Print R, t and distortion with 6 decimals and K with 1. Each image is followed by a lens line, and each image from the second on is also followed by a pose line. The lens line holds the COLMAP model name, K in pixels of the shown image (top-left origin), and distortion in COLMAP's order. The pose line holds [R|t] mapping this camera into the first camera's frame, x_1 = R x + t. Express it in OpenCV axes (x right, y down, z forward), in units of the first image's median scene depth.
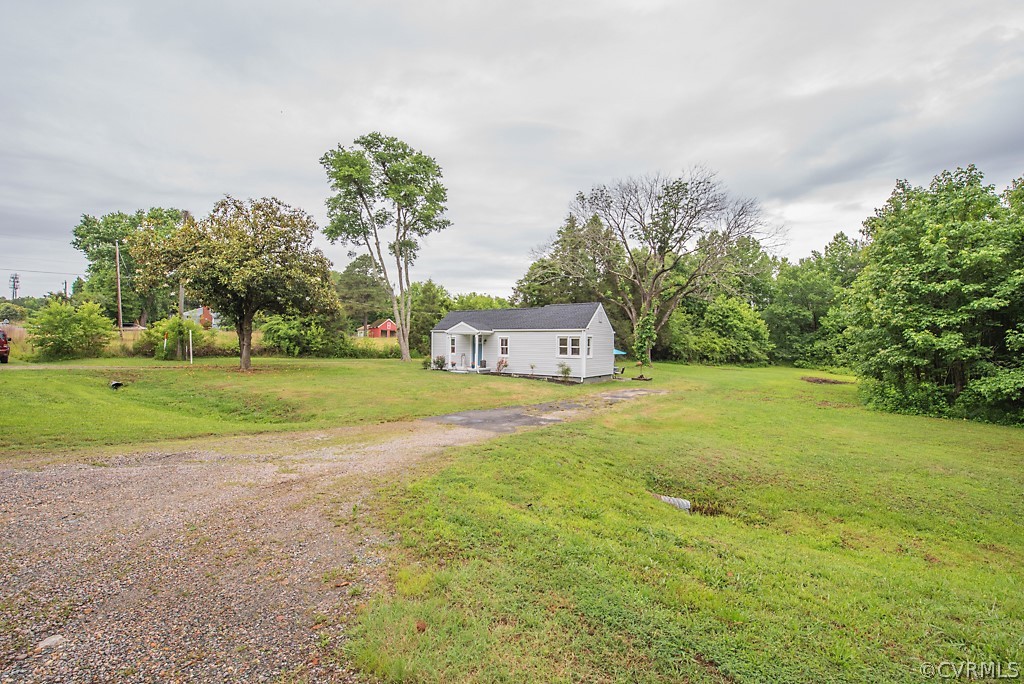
lens RADIAL K [[426.3, 0, 515.3], [0, 426.3, 343.1], [0, 0, 1]] dist [-0.012204, -0.000304]
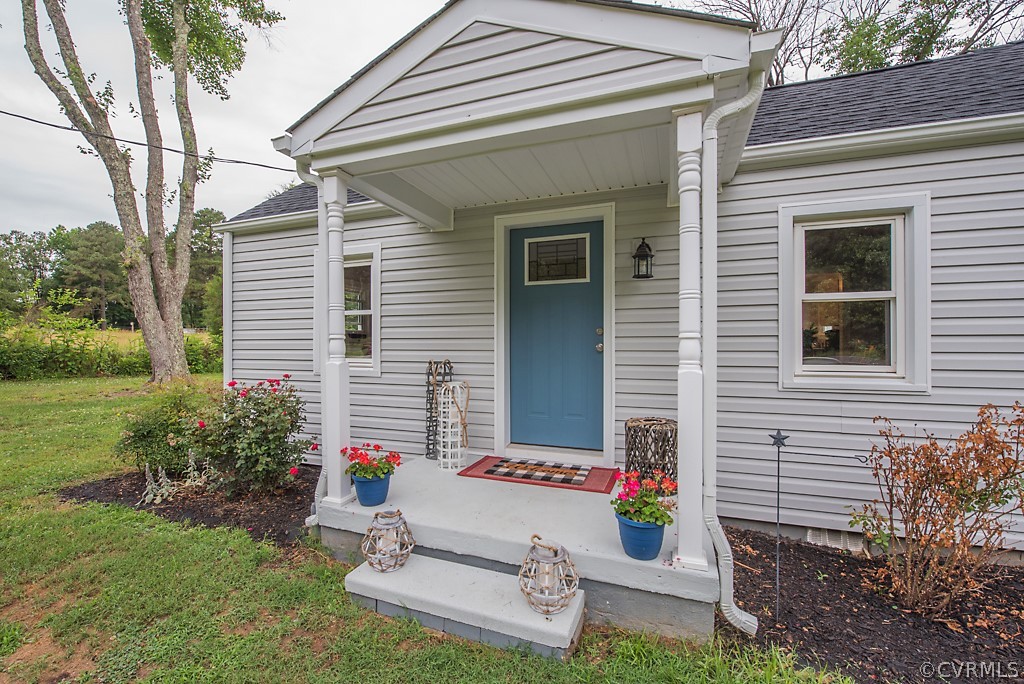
lens RADIAL K [[426.3, 0, 509.5], [0, 426.3, 343.4], [0, 0, 1]] dist [-0.012204, -0.000304]
pose [[0.977733, -0.008912, 0.209662, -0.134090], [0.009248, 0.999957, -0.000623, 0.019751], [-0.209647, 0.002548, 0.977774, 0.899164]]
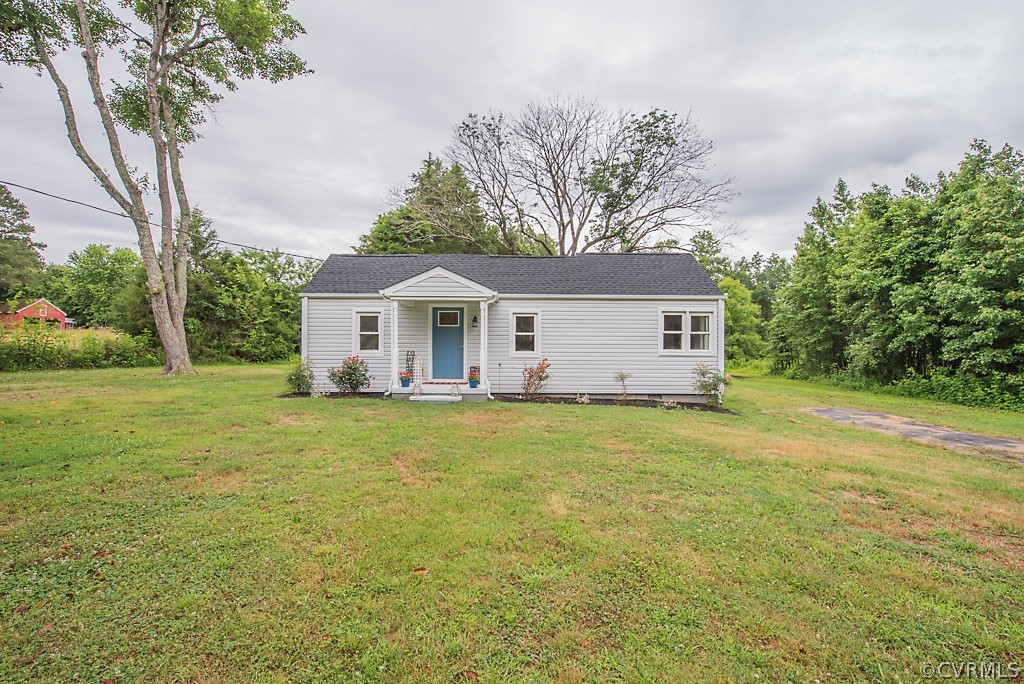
lens RADIAL K [[426.3, 0, 513.8], [0, 426.3, 341.1], [0, 0, 1]] dist [-0.012204, -0.000304]
pose [[0.834394, -0.002222, 0.551163, -0.274829], [0.003739, 0.999992, -0.001629, 0.016692], [-0.551155, 0.003420, 0.834396, 0.631010]]
